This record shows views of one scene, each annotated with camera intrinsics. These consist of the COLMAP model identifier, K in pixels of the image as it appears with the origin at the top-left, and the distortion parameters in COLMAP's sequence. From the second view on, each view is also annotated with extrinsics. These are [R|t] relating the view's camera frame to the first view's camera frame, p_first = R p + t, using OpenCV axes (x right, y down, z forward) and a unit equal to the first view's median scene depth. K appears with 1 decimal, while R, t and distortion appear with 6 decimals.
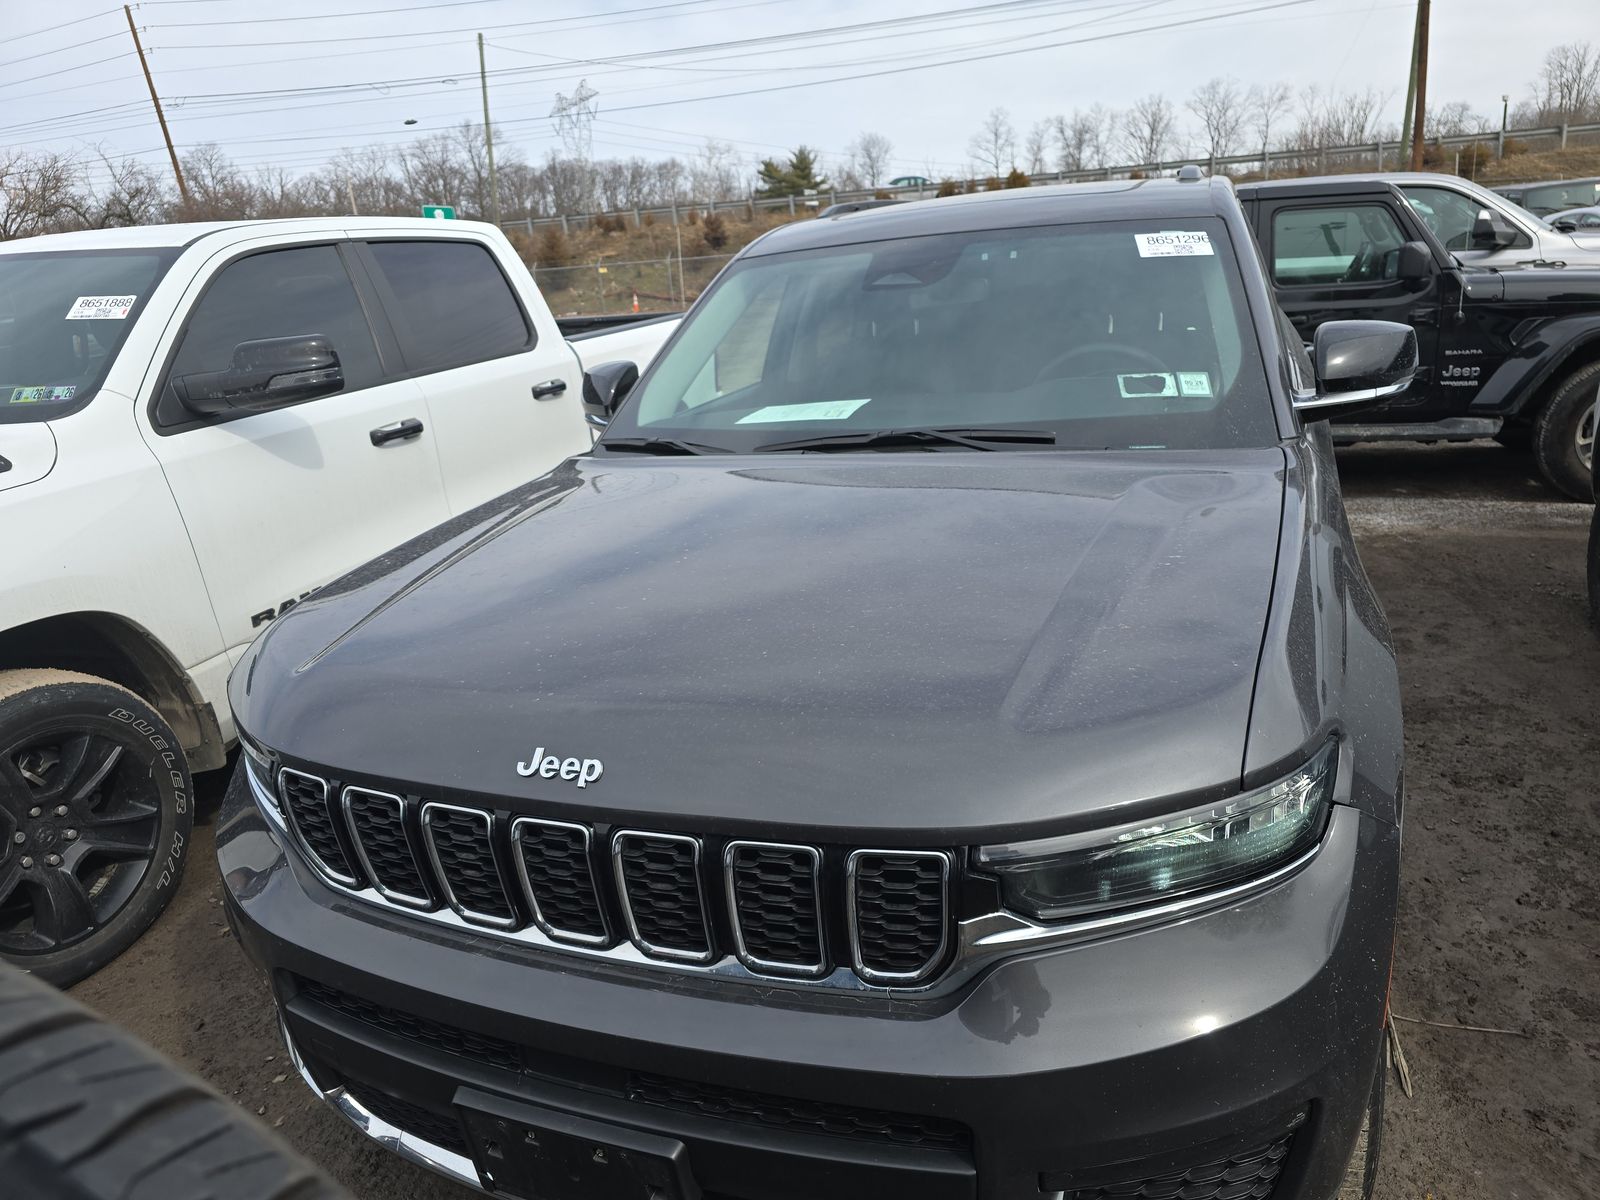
lens RADIAL K [[1124.6, 0, 800.0], [0, 1124.6, 600.0], [0, 0, 1]] dist [0.041918, -0.035274]
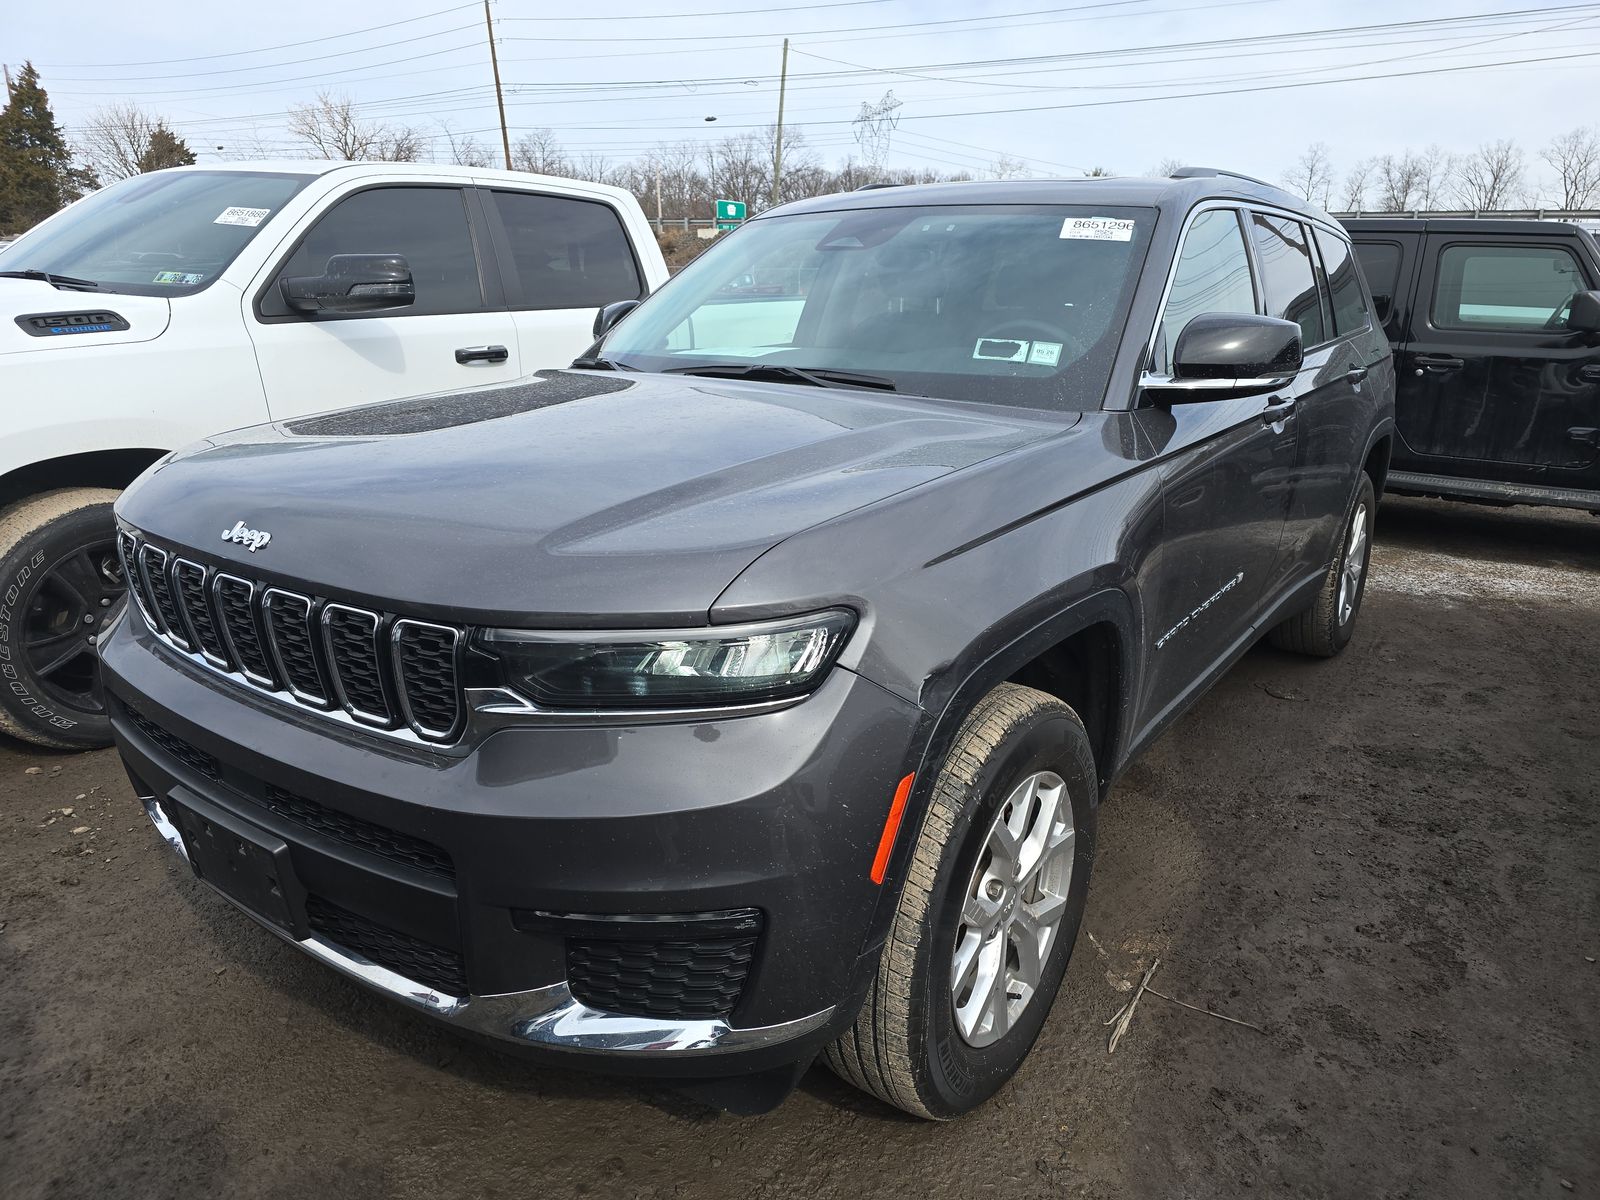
lens RADIAL K [[1124.6, 0, 800.0], [0, 1124.6, 600.0], [0, 0, 1]] dist [0.041918, -0.035274]
pose [[0.963678, 0.154556, -0.217801, 0.155897], [-0.157249, 0.987546, 0.005020, 0.026363], [0.215865, 0.029411, 0.975980, -0.026584]]
